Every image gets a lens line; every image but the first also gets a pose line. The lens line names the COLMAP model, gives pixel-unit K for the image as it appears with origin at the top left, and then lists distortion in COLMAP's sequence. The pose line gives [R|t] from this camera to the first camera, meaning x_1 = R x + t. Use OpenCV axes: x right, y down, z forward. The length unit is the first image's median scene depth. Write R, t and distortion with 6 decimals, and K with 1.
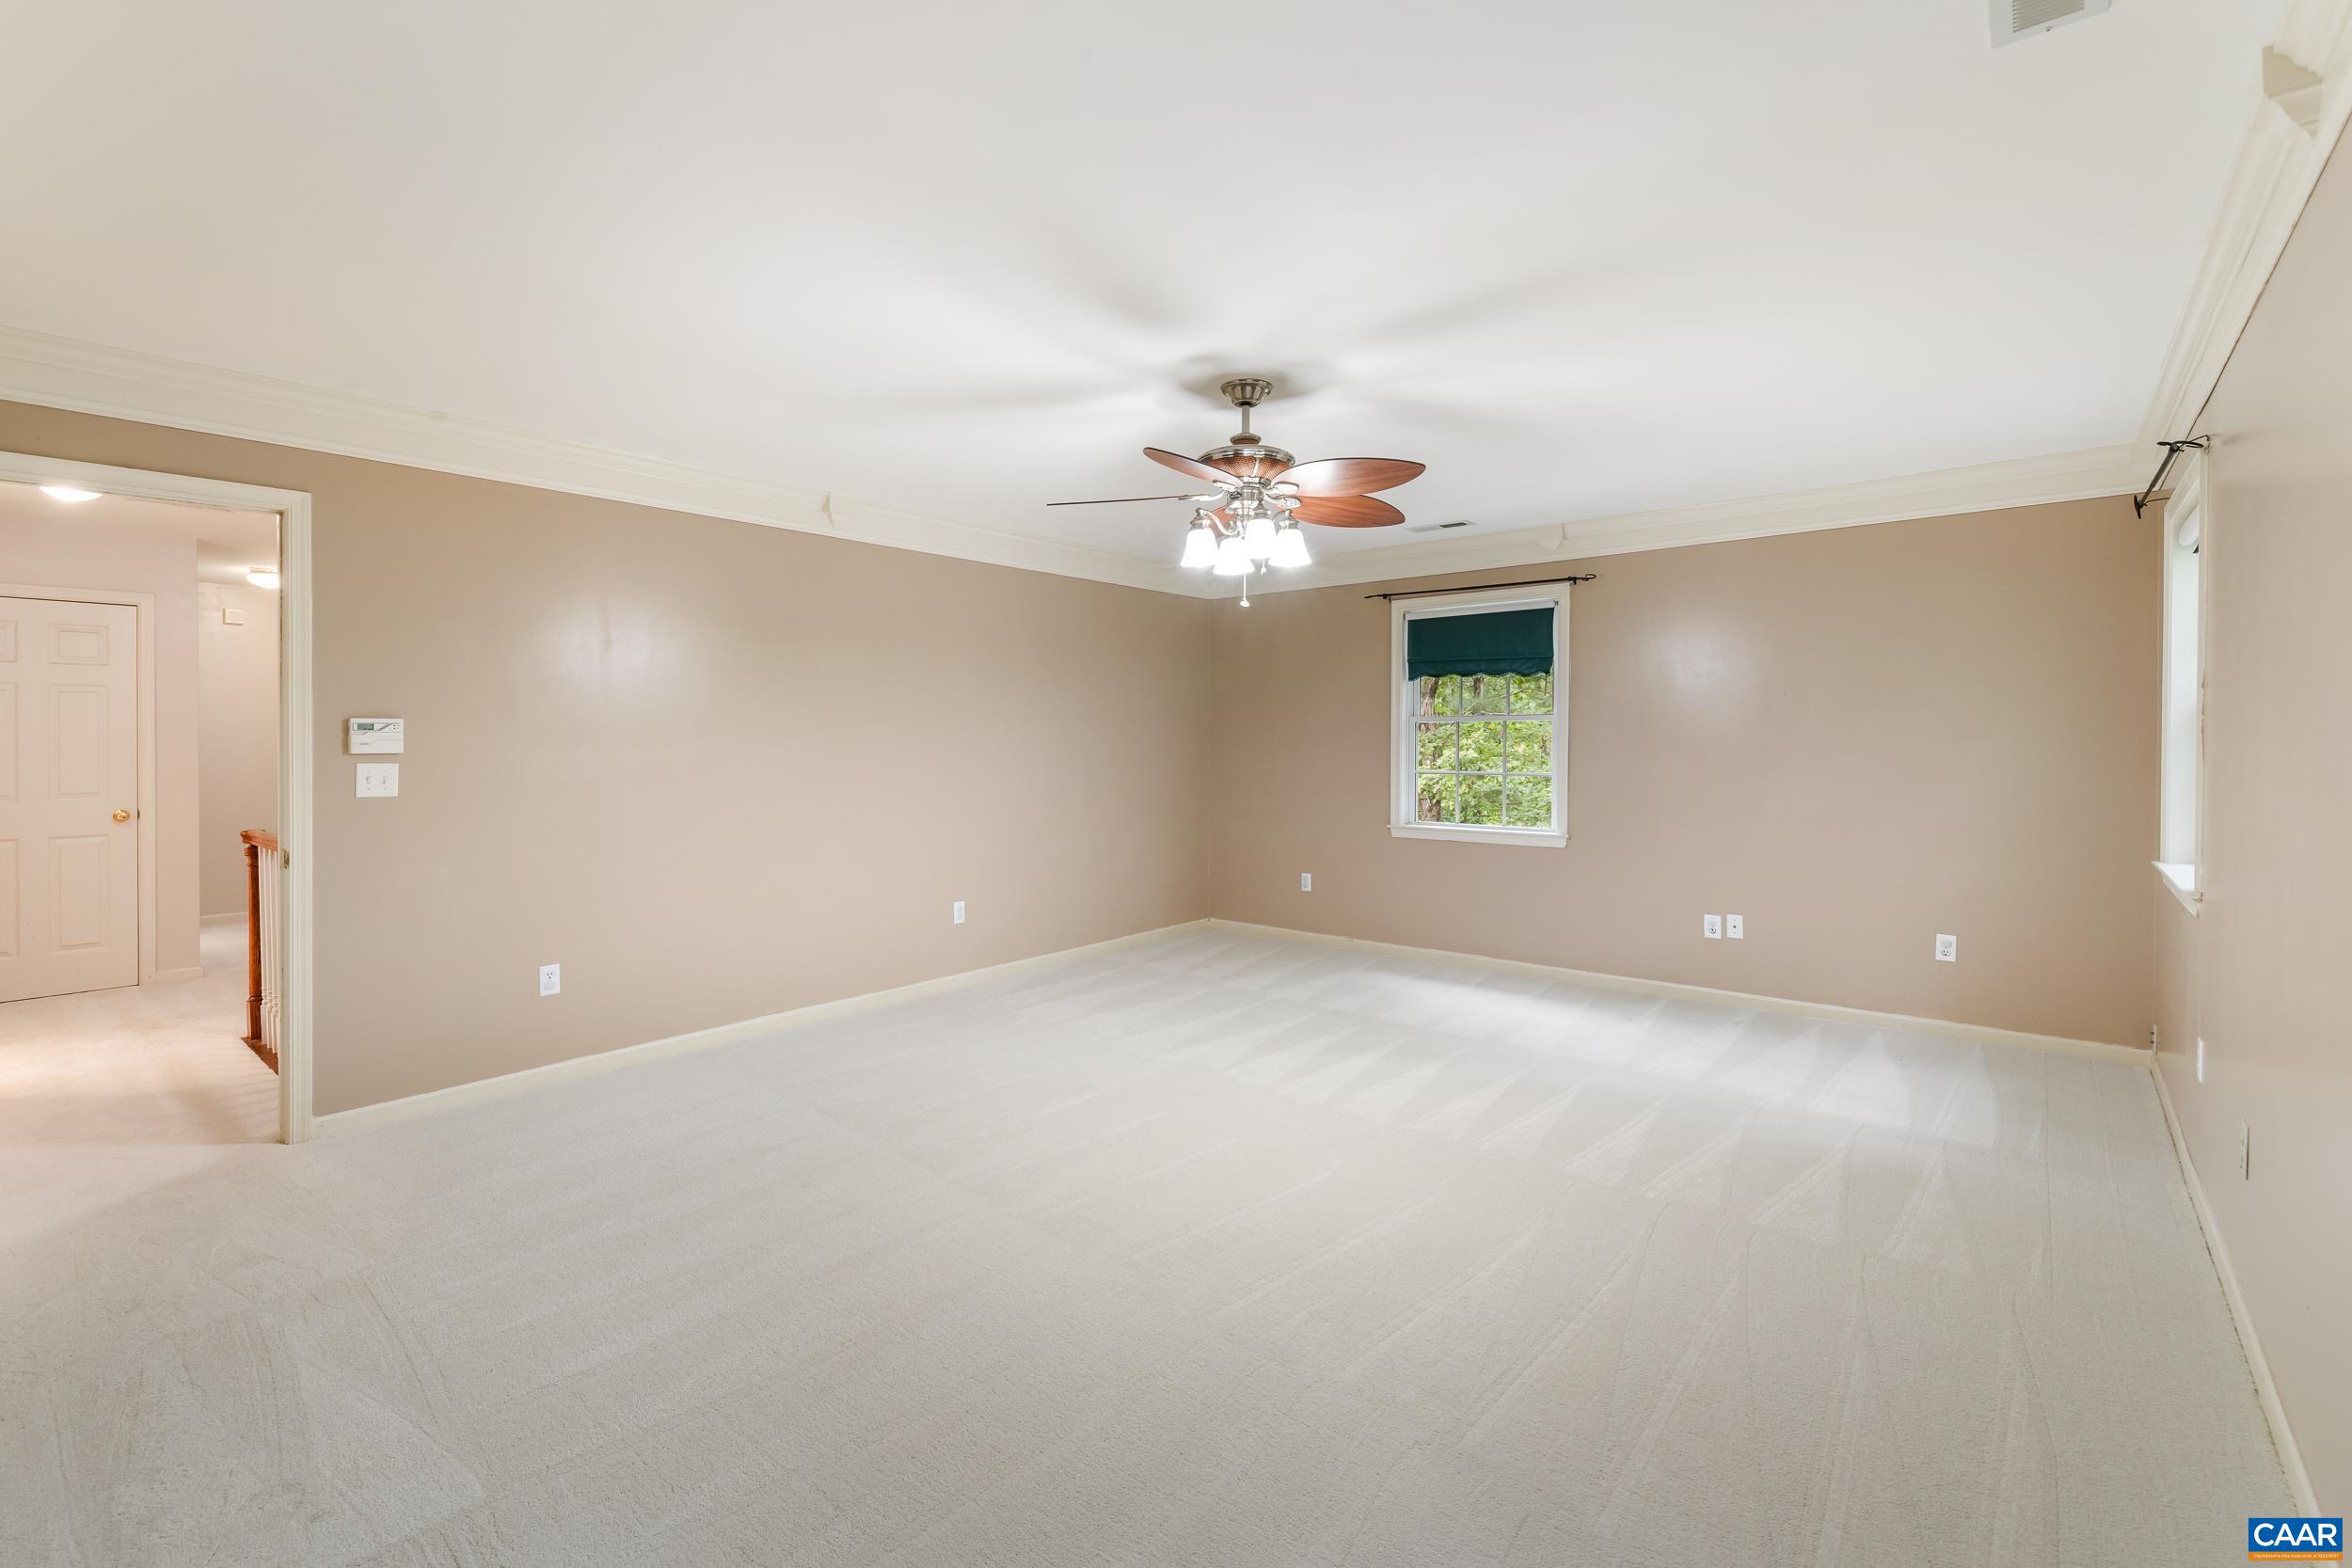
lens RADIAL K [[1017.5, 0, 1155.7], [0, 1017.5, 749.1], [0, 0, 1]] dist [0.000115, -0.000050]
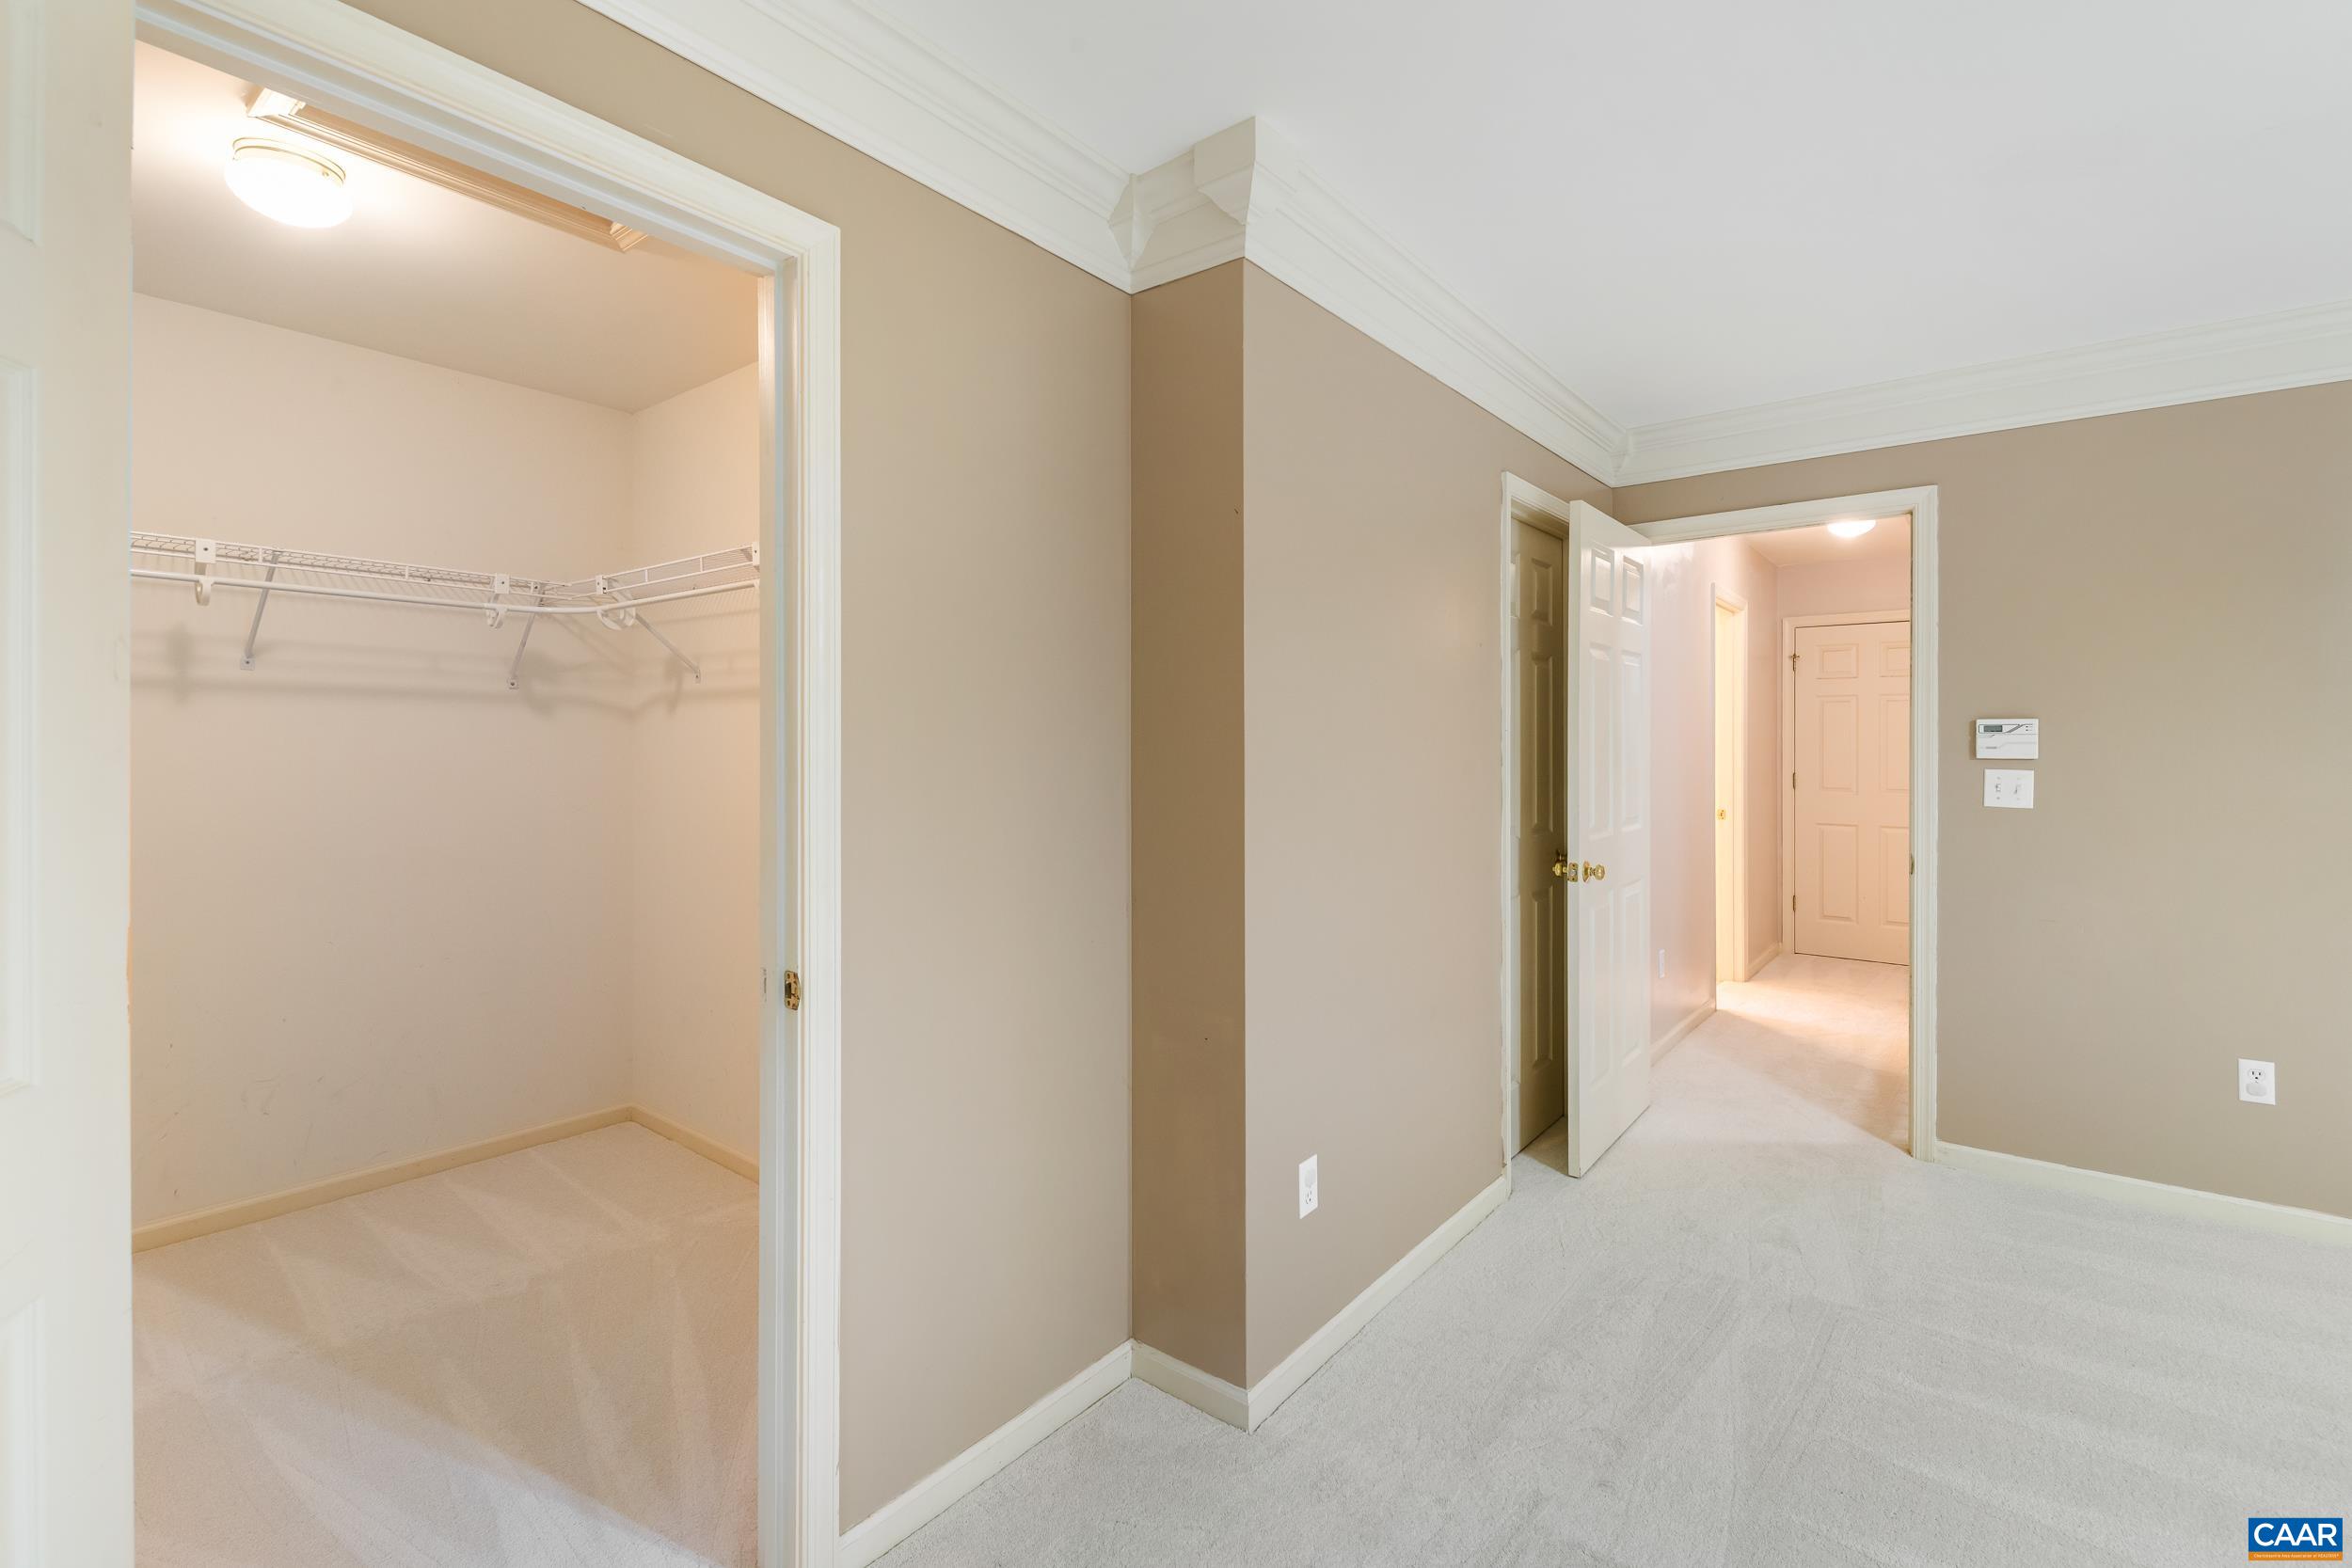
lens RADIAL K [[1018.9, 0, 1163.8], [0, 1018.9, 739.6], [0, 0, 1]] dist [0.014234, -0.006939]
pose [[0.037910, -0.003110, -0.999276, 0.100472], [-0.008394, 0.999959, -0.003431, -0.002907], [0.999246, 0.008518, 0.037882, 0.230076]]
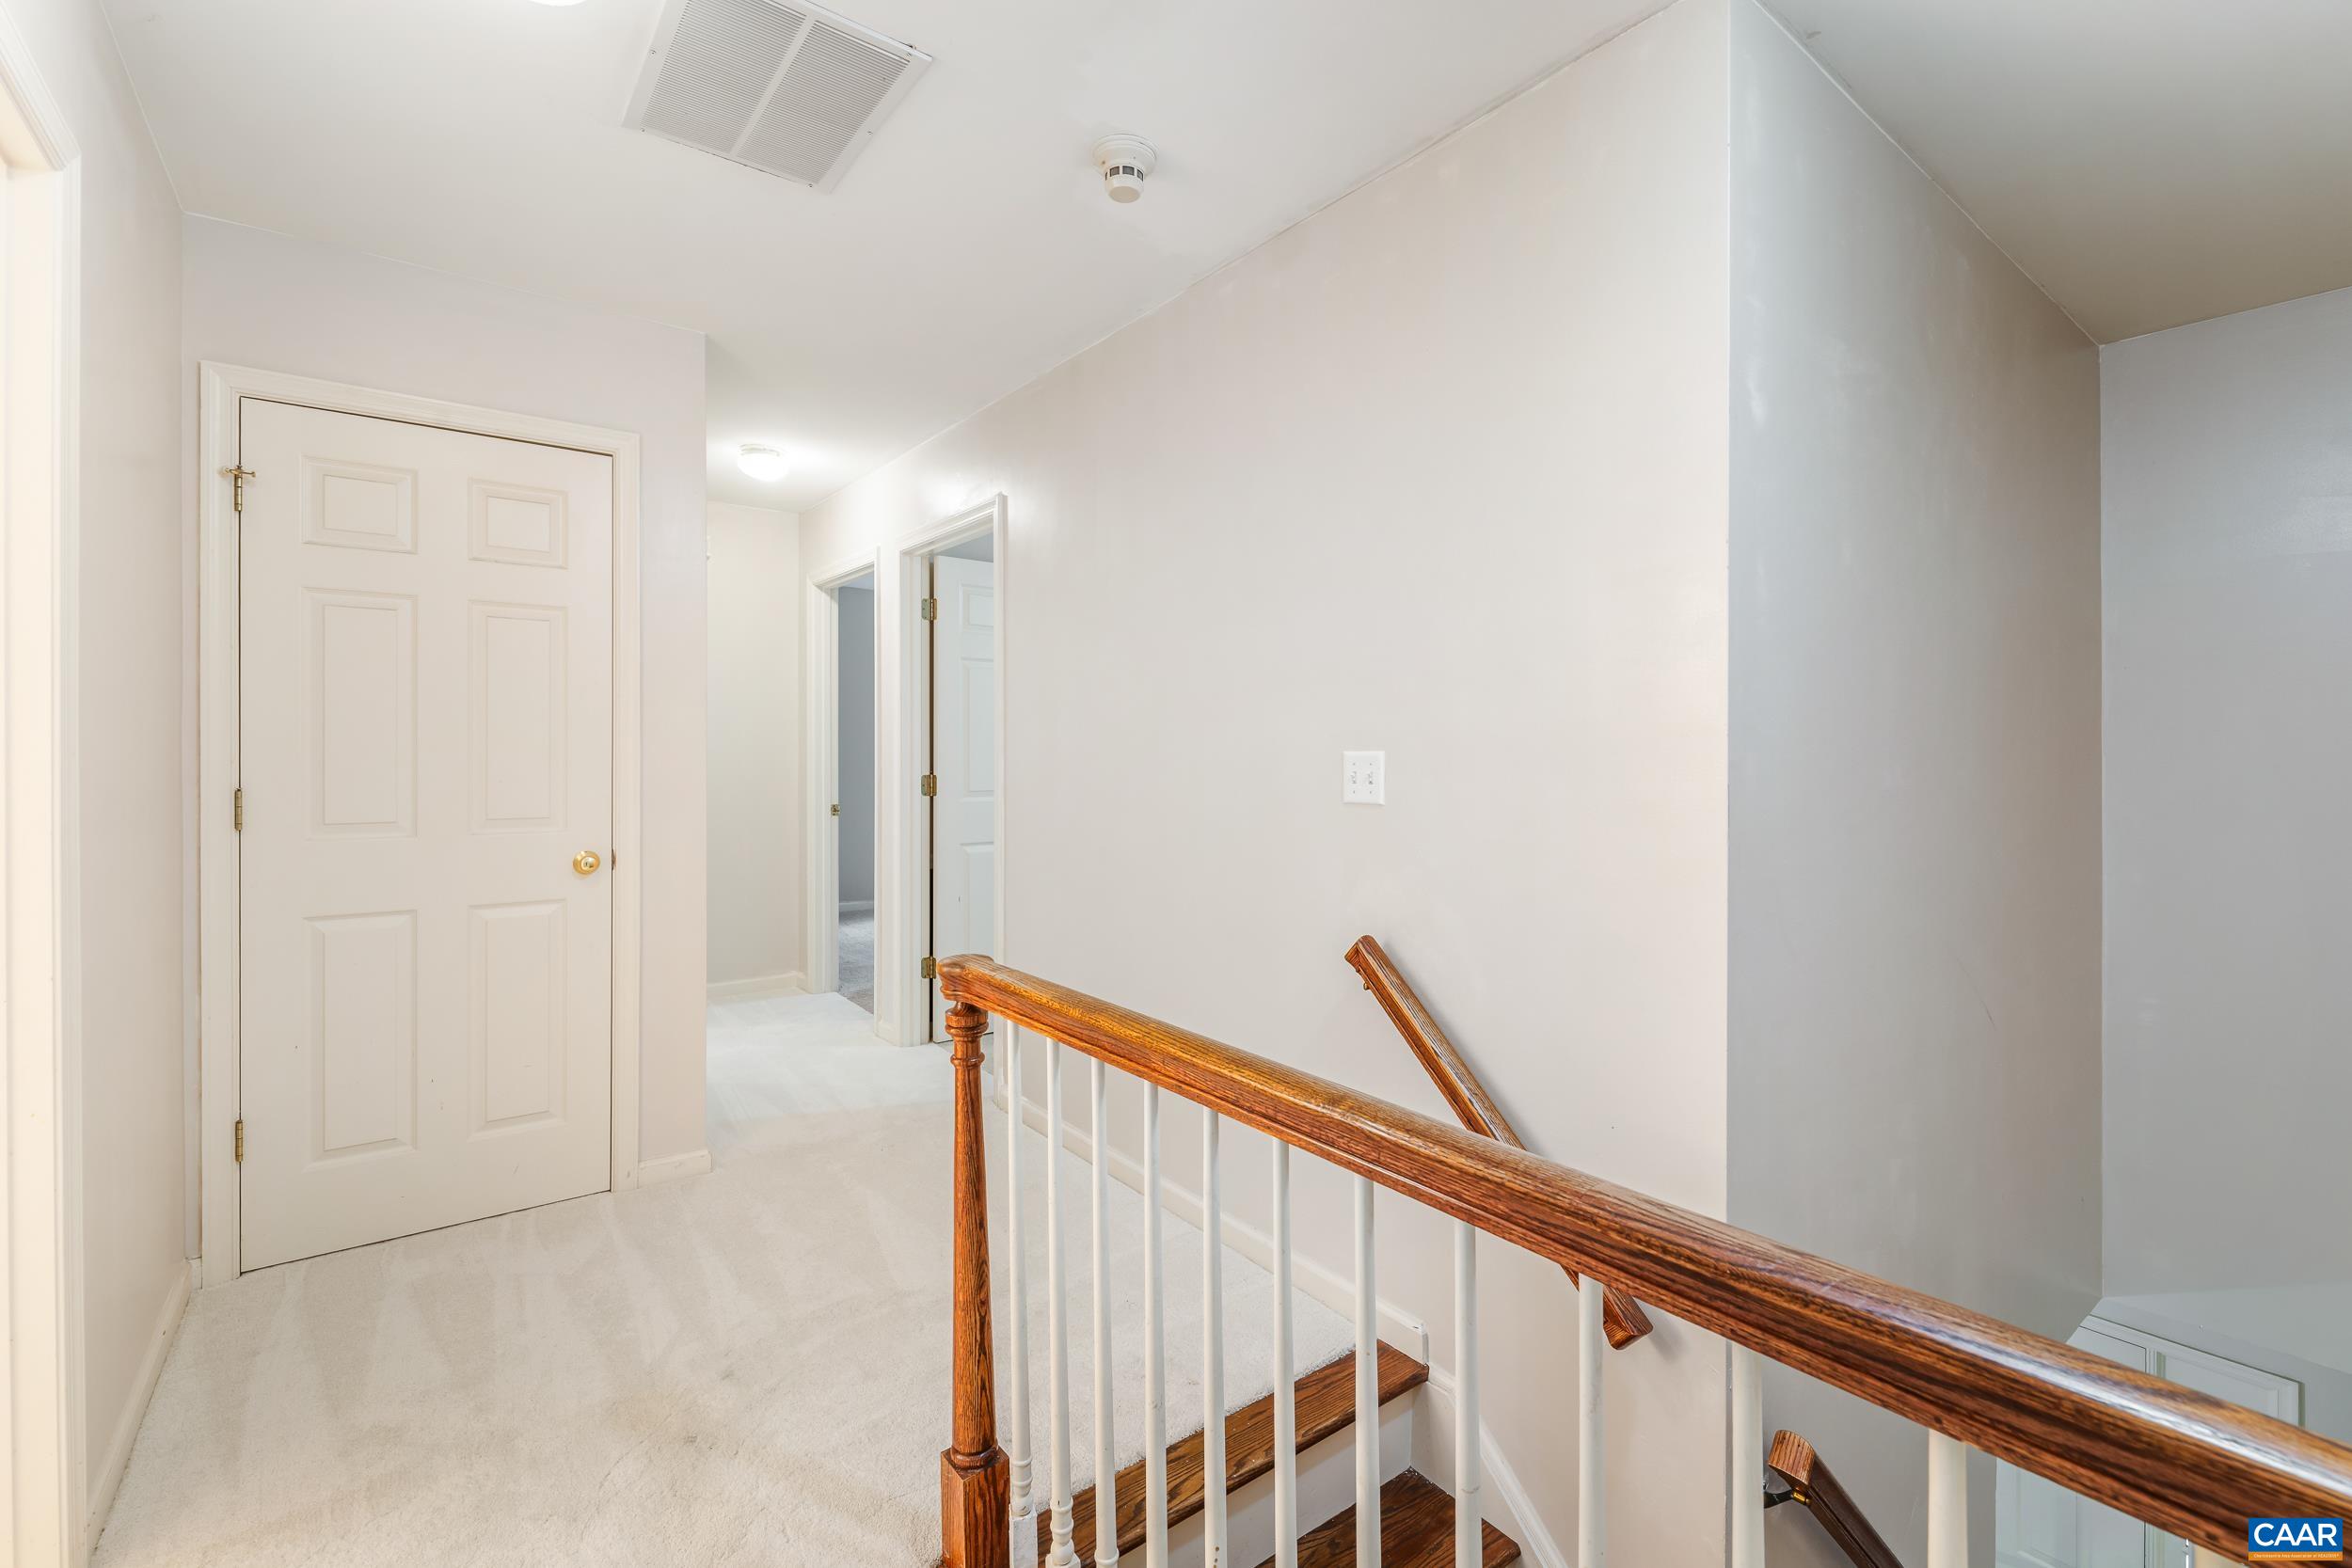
lens RADIAL K [[1018.9, 0, 1183.5], [0, 1018.9, 763.9], [0, 0, 1]] dist [0.014234, -0.006939]
pose [[0.973491, 0.003748, -0.228693, -1.087886], [-0.004264, 0.999989, -0.001759, 0.027940], [0.228684, 0.002688, 0.973497, 1.018618]]
